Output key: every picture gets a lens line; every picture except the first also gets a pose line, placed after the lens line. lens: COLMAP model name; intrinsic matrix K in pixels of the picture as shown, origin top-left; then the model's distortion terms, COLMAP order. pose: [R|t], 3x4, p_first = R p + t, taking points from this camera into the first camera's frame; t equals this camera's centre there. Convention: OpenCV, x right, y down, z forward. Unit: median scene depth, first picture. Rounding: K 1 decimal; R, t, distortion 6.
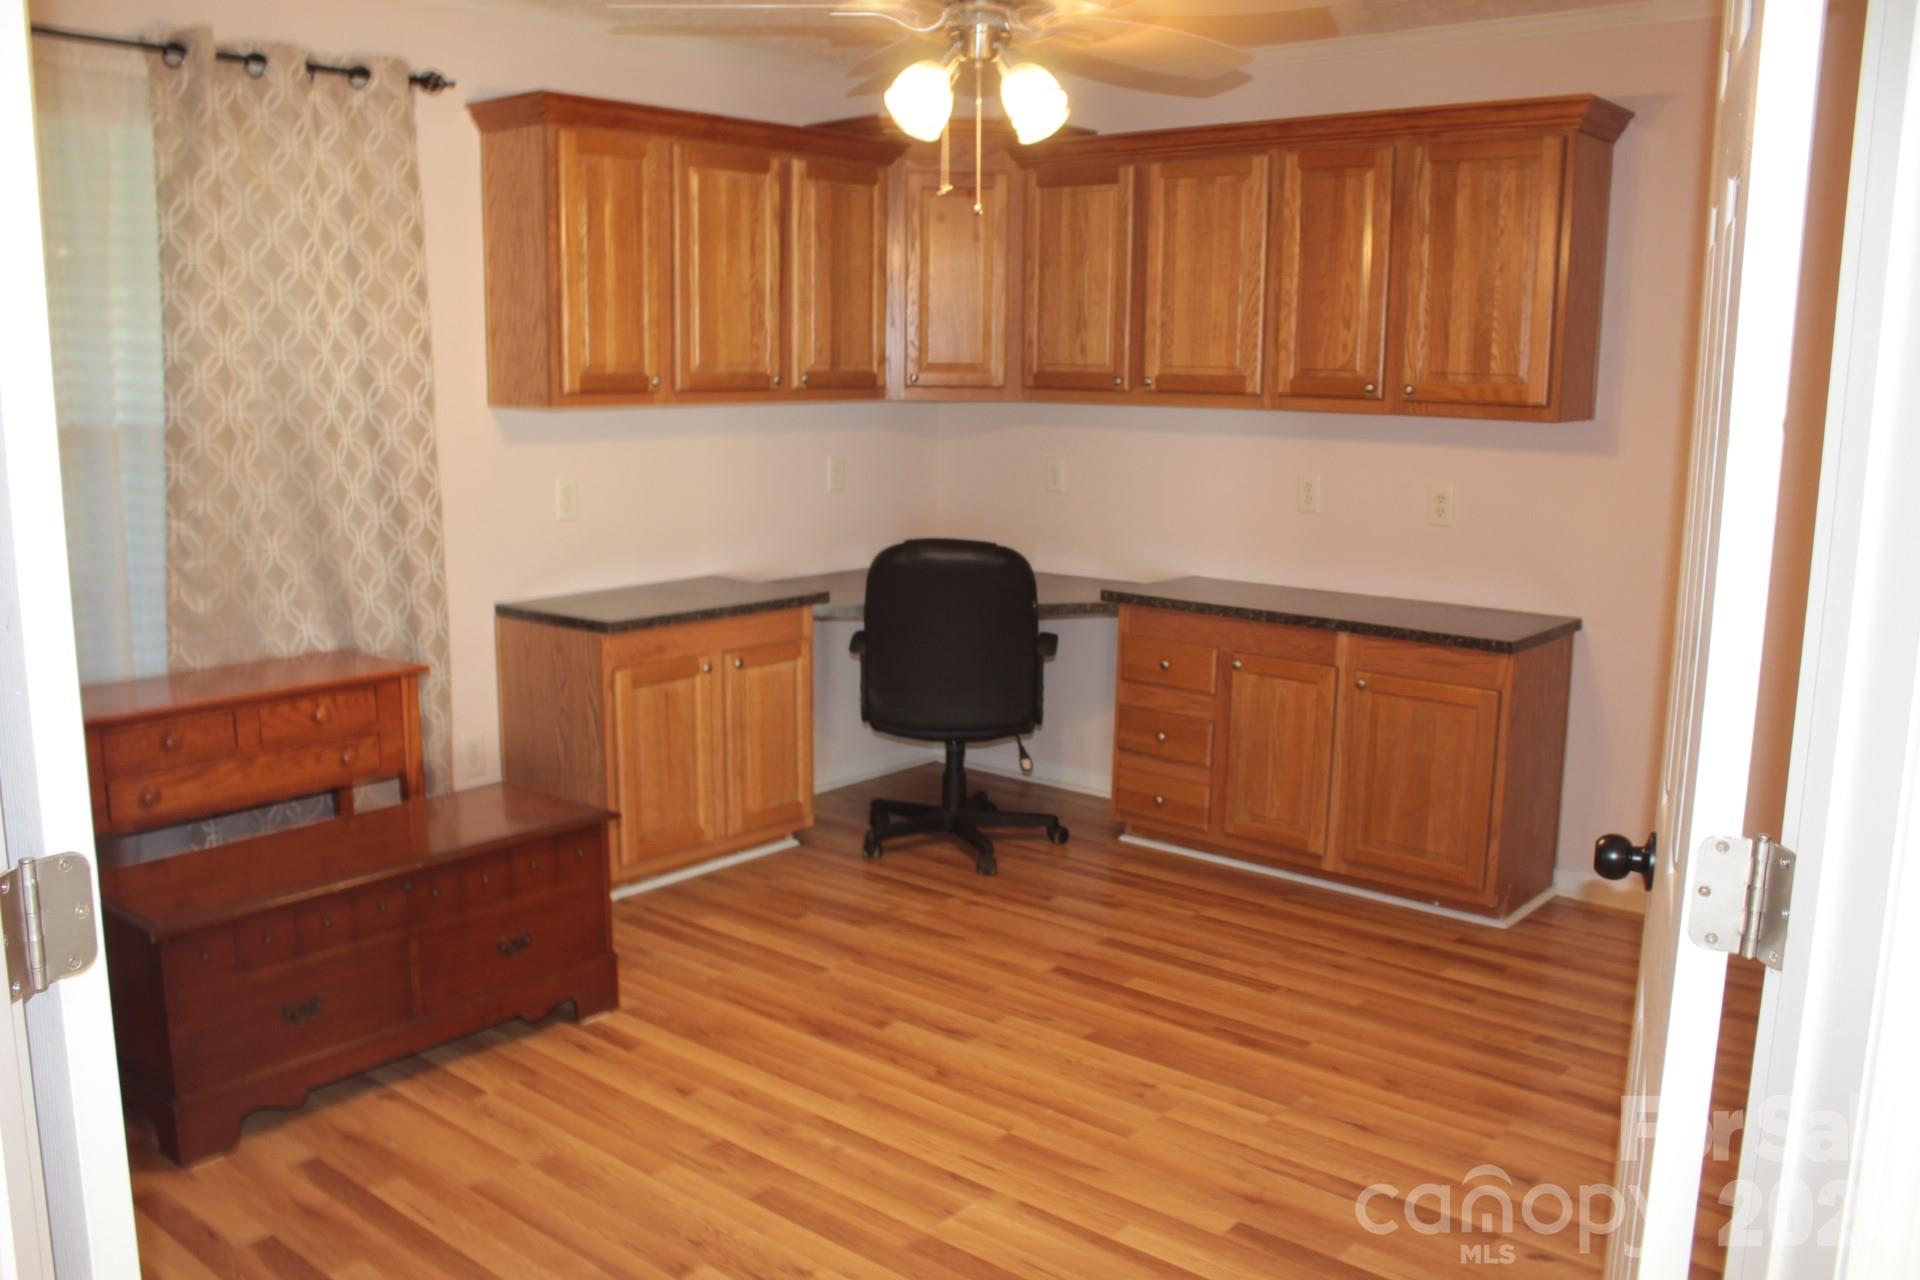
lens RADIAL K [[1568.1, 0, 960.0], [0, 1568.1, 640.0], [0, 0, 1]] dist [-0.148289, 0.132569]
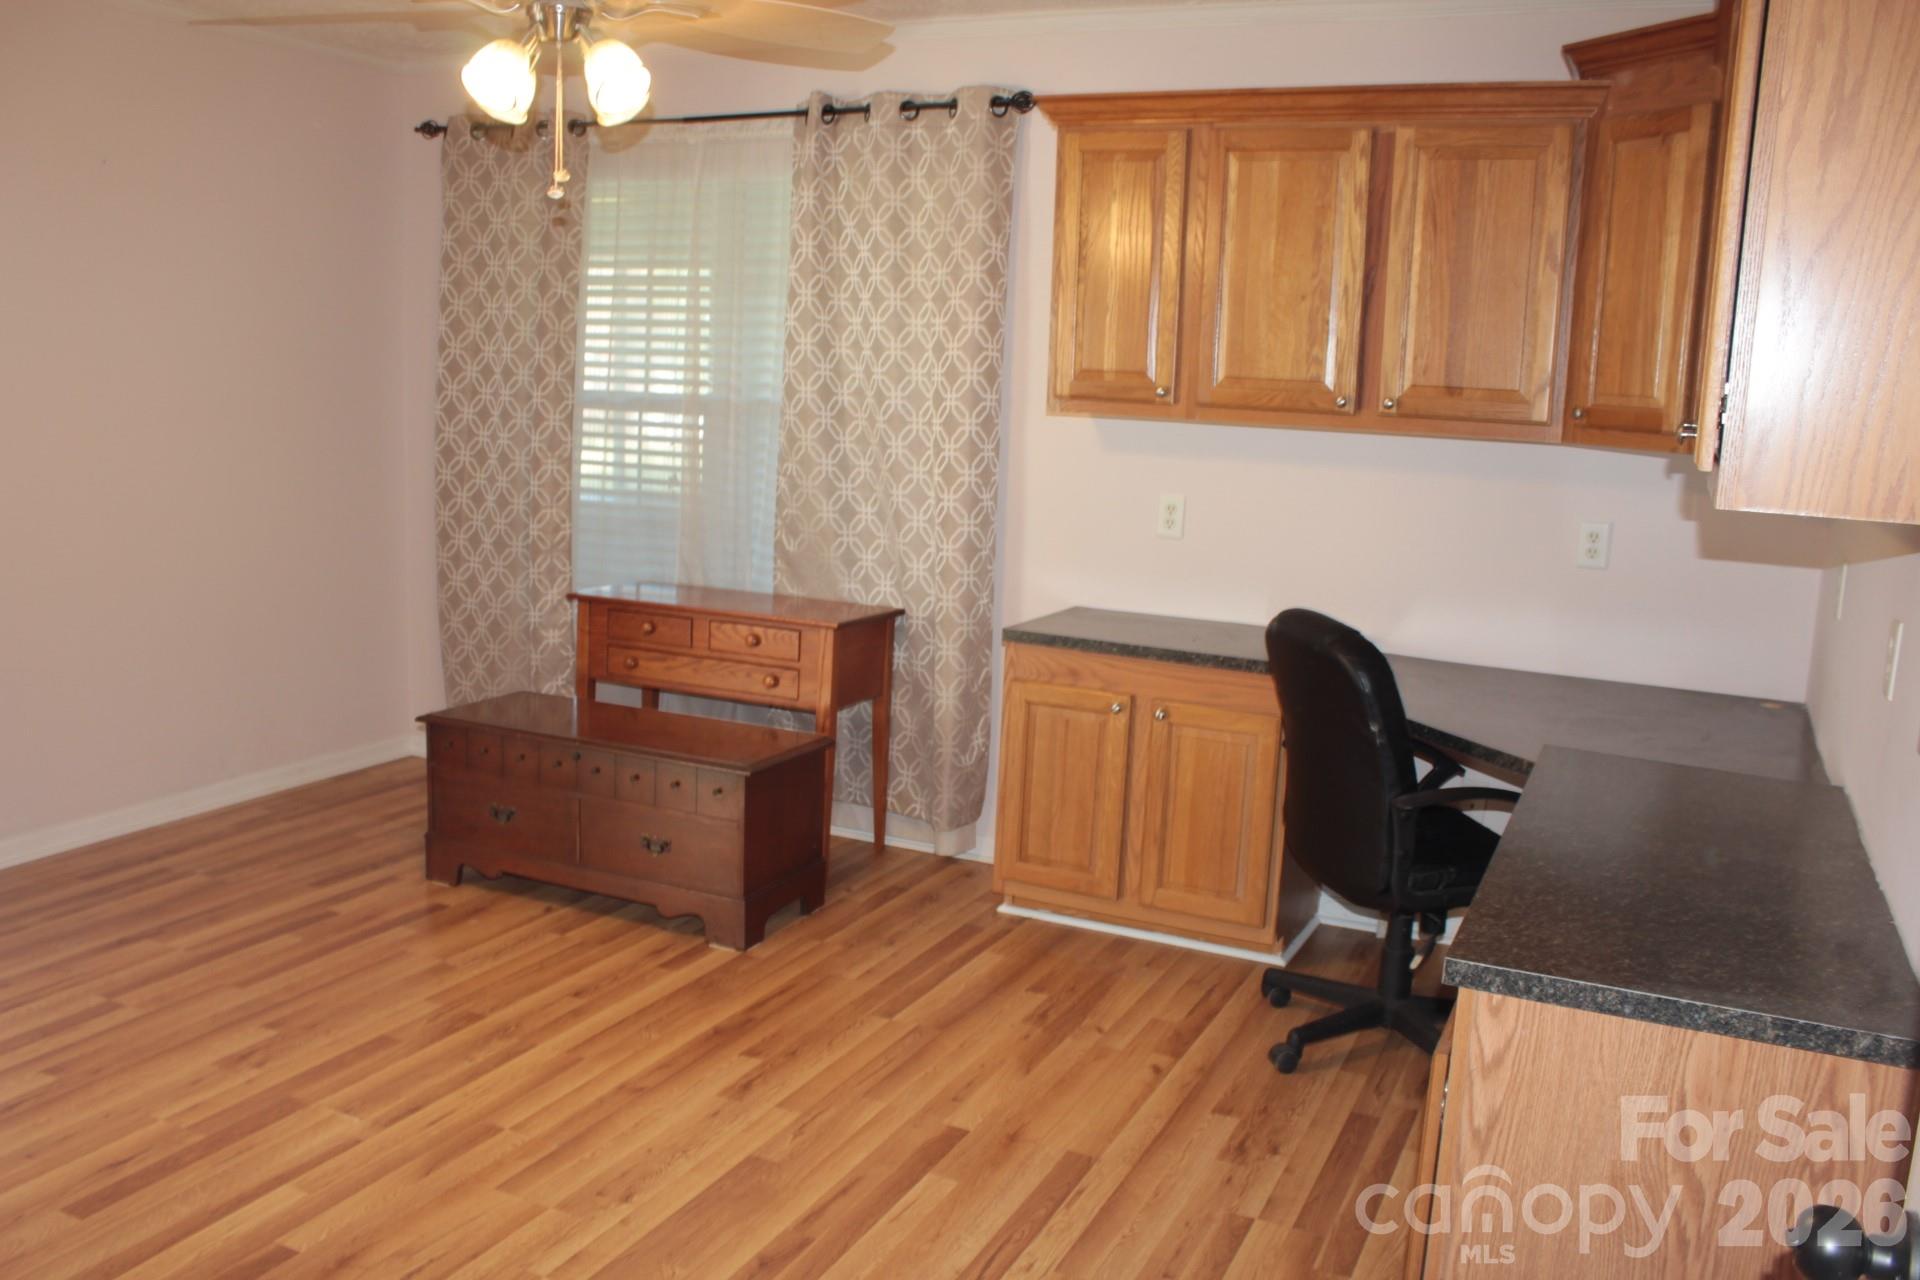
lens RADIAL K [[1610.5, 0, 960.0], [0, 1610.5, 640.0], [0, 0, 1]] dist [-0.155914, 0.131083]
pose [[0.268994, 0.168684, -0.948255, 0.857594], [-0.204156, 0.972157, 0.115022, -0.135274], [0.941256, 0.162652, 0.295942, 0.787544]]
